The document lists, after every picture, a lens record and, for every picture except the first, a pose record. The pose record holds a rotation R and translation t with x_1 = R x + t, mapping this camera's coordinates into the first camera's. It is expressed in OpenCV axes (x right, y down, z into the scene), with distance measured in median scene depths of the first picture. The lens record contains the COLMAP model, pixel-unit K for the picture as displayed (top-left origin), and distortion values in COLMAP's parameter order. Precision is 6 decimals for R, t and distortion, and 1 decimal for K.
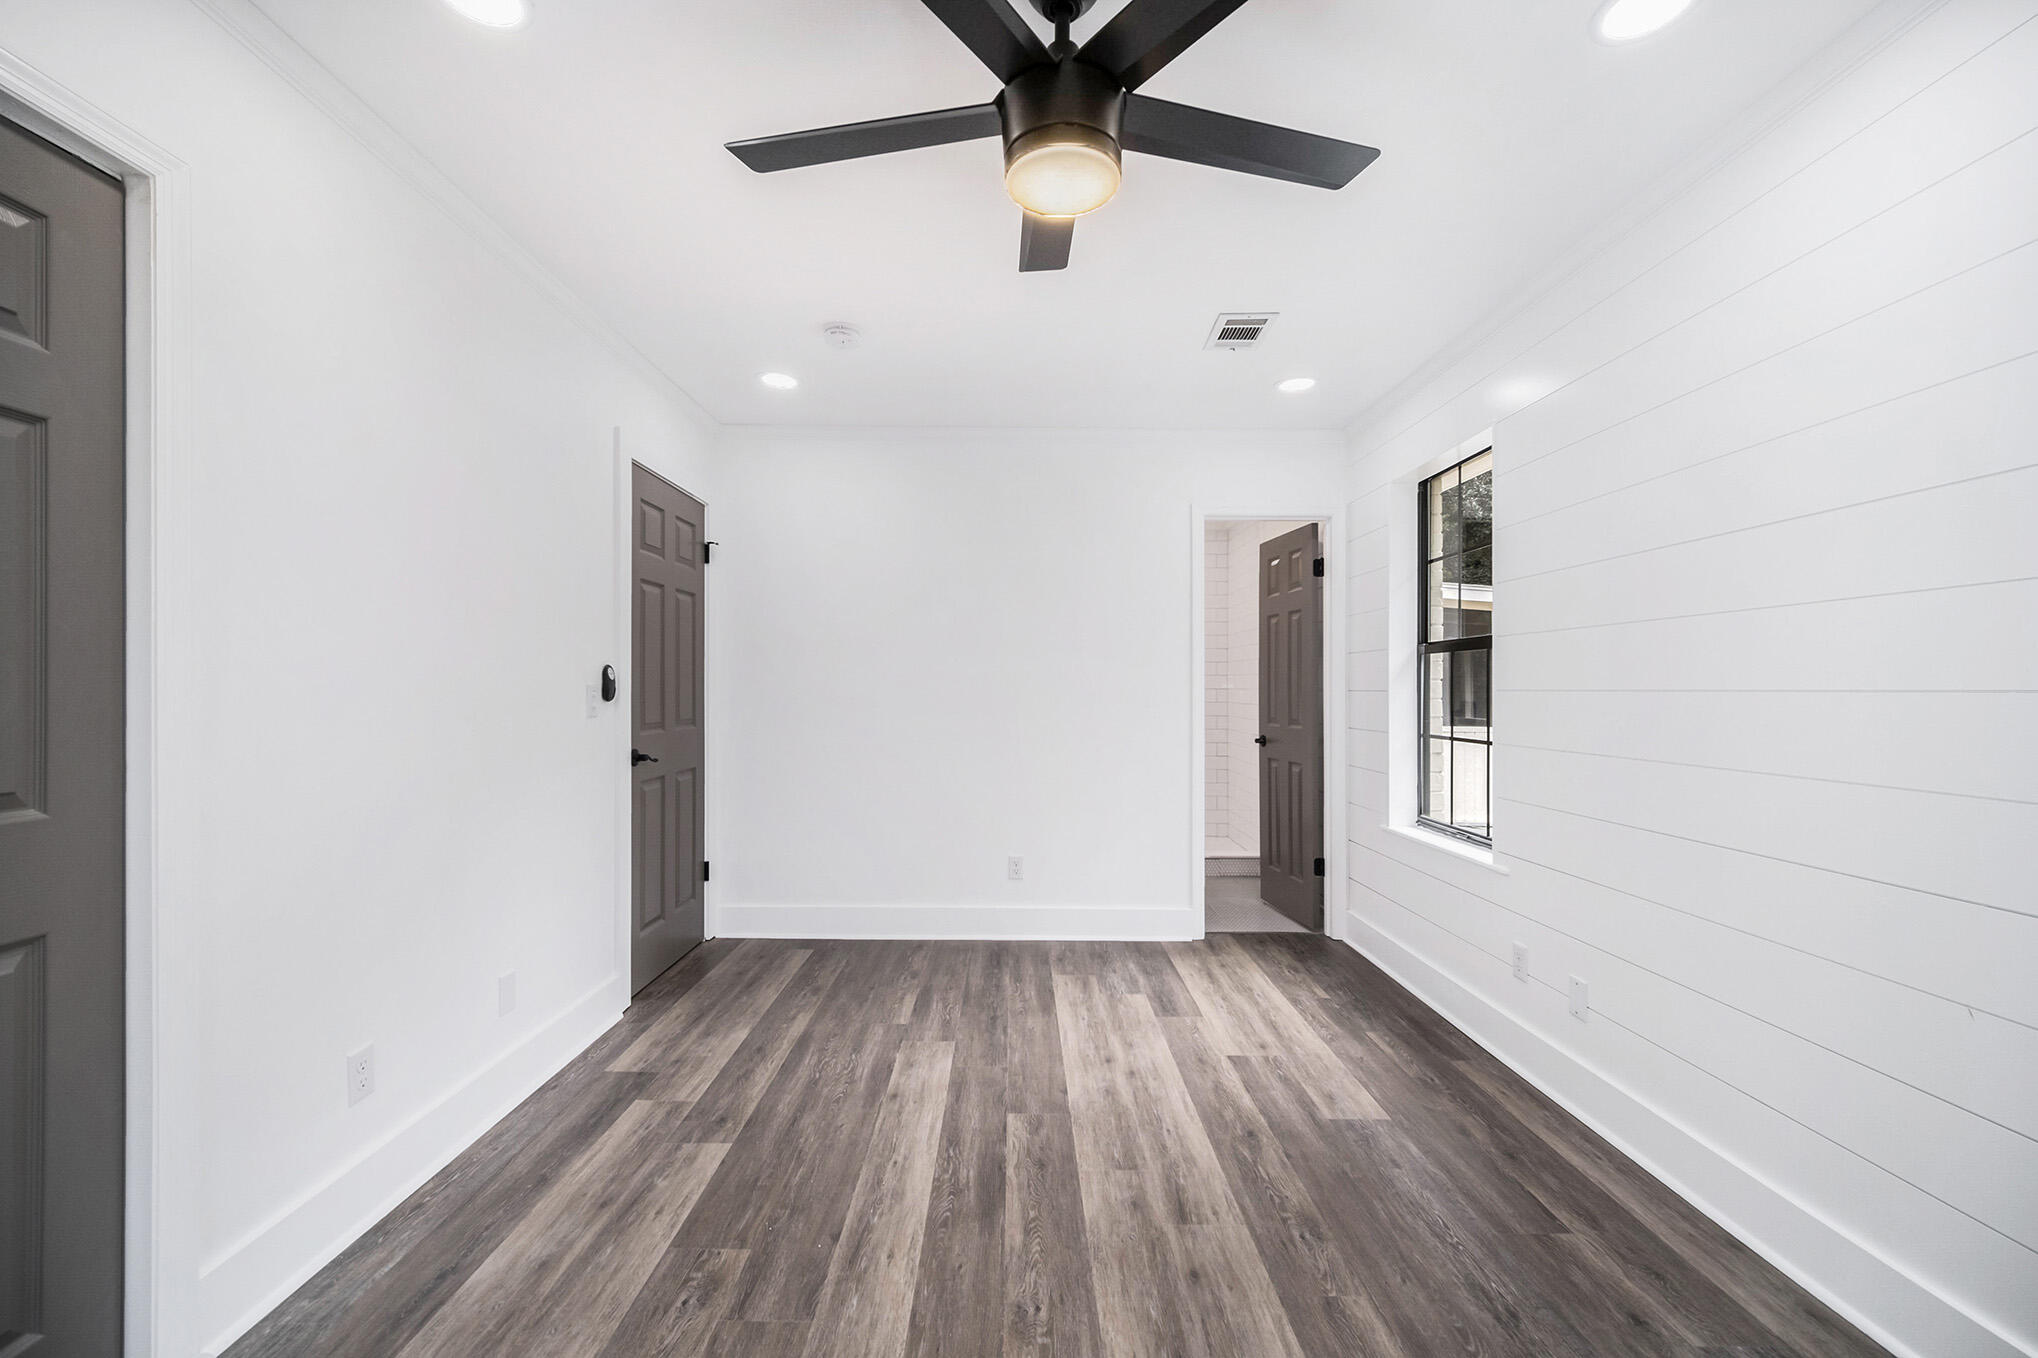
lens RADIAL K [[819.9, 0, 1024.7], [0, 819.9, 685.1], [0, 0, 1]] dist [0.000813, -0.000036]
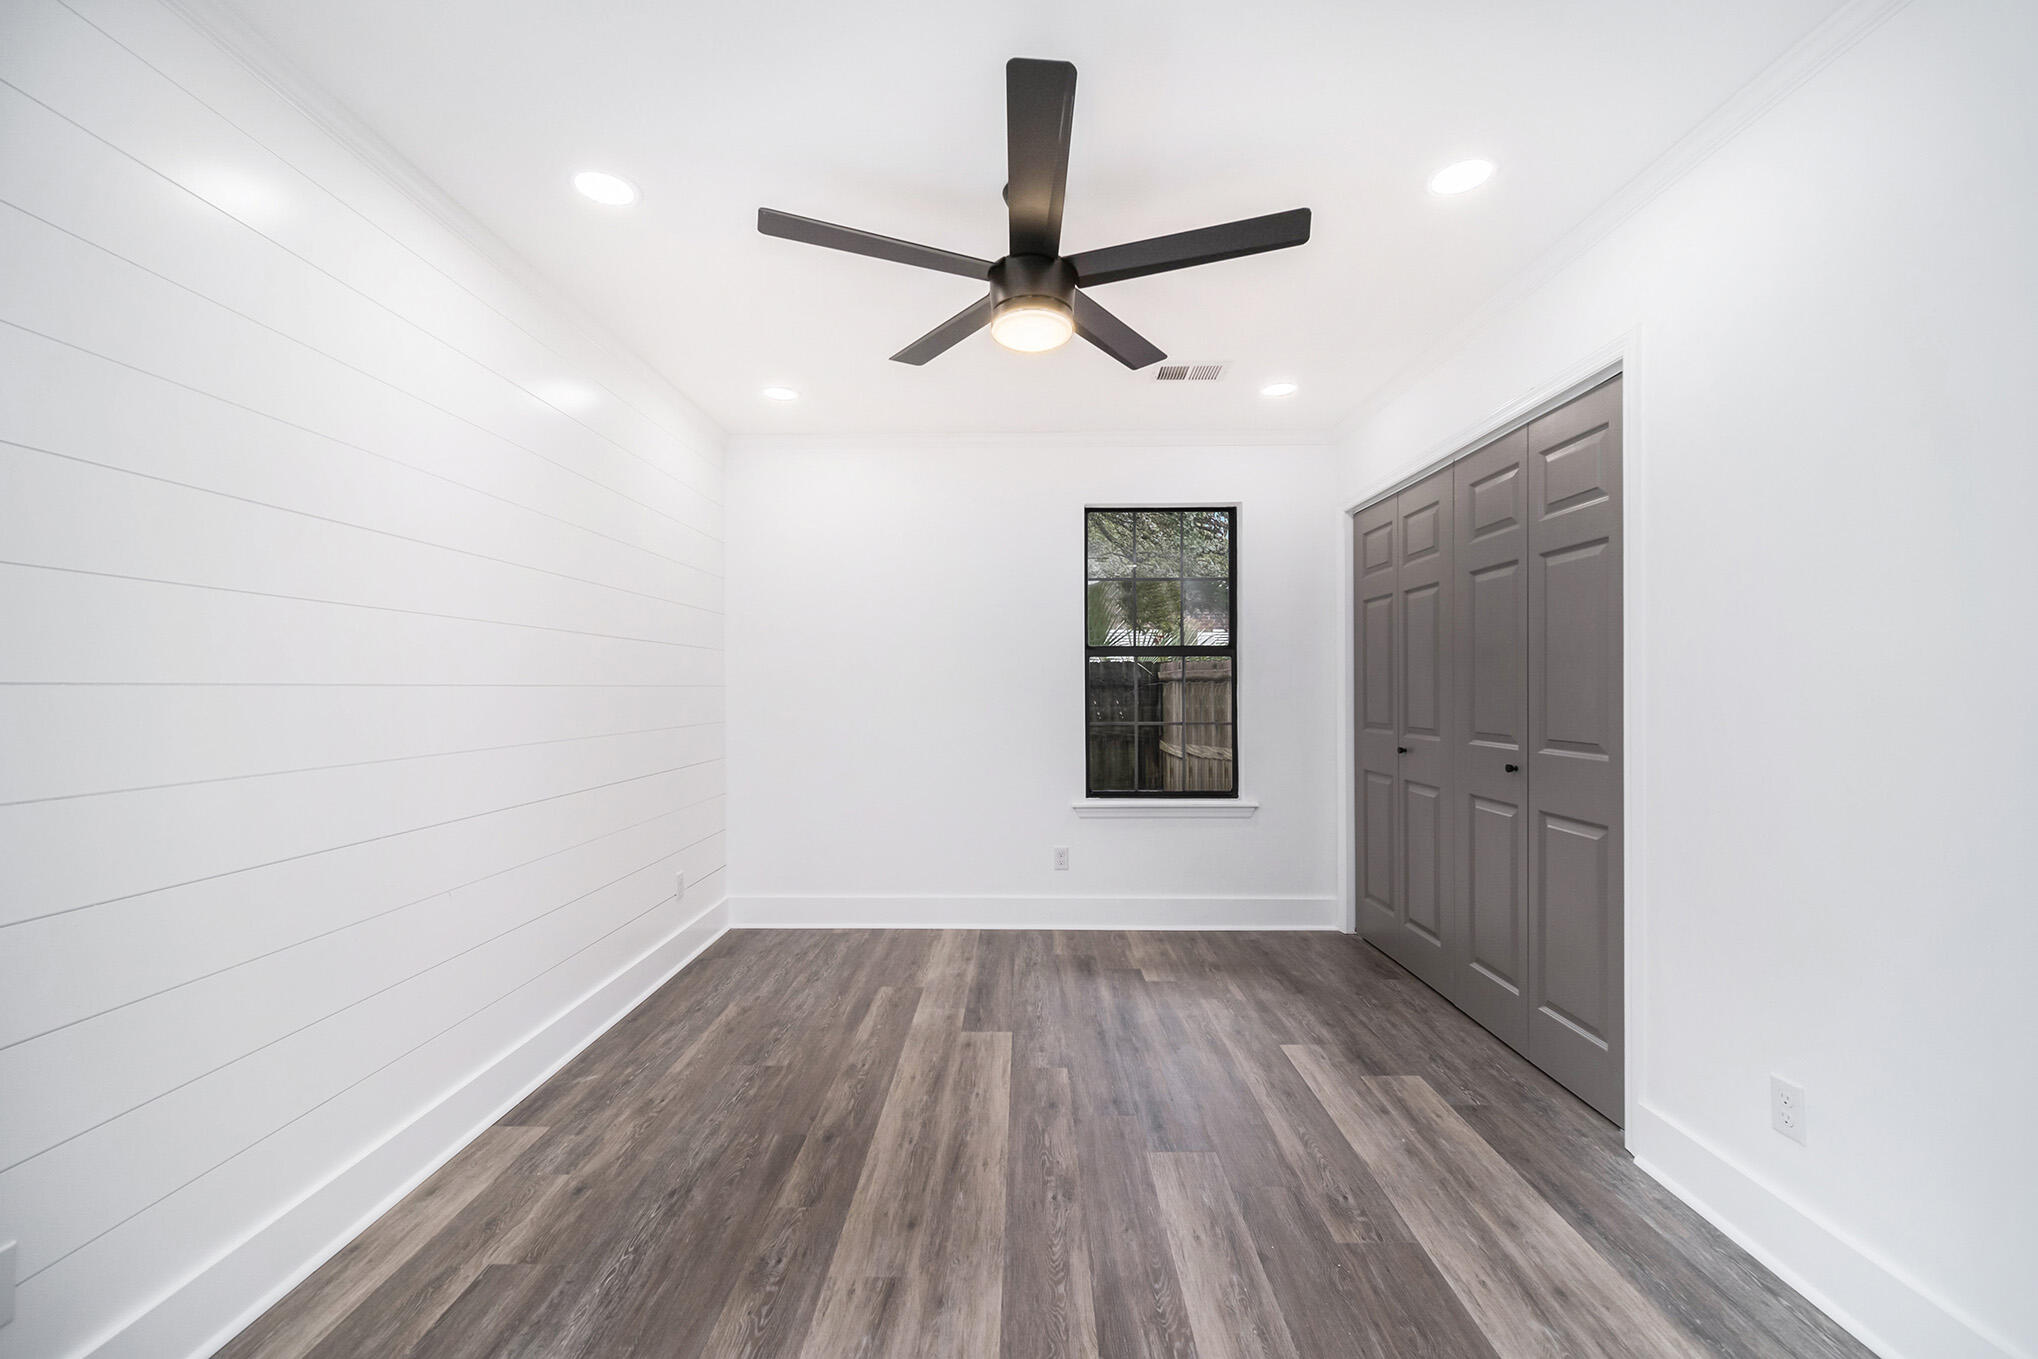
lens RADIAL K [[819.9, 0, 1024.7], [0, 819.9, 685.6], [0, 0, 1]] dist [0.000813, -0.000036]
pose [[-0.999861, -0.001752, 0.016610, 0.037002], [-0.001924, 0.999945, -0.010358, 0.008129], [-0.016591, -0.010389, -0.999808, 2.000956]]
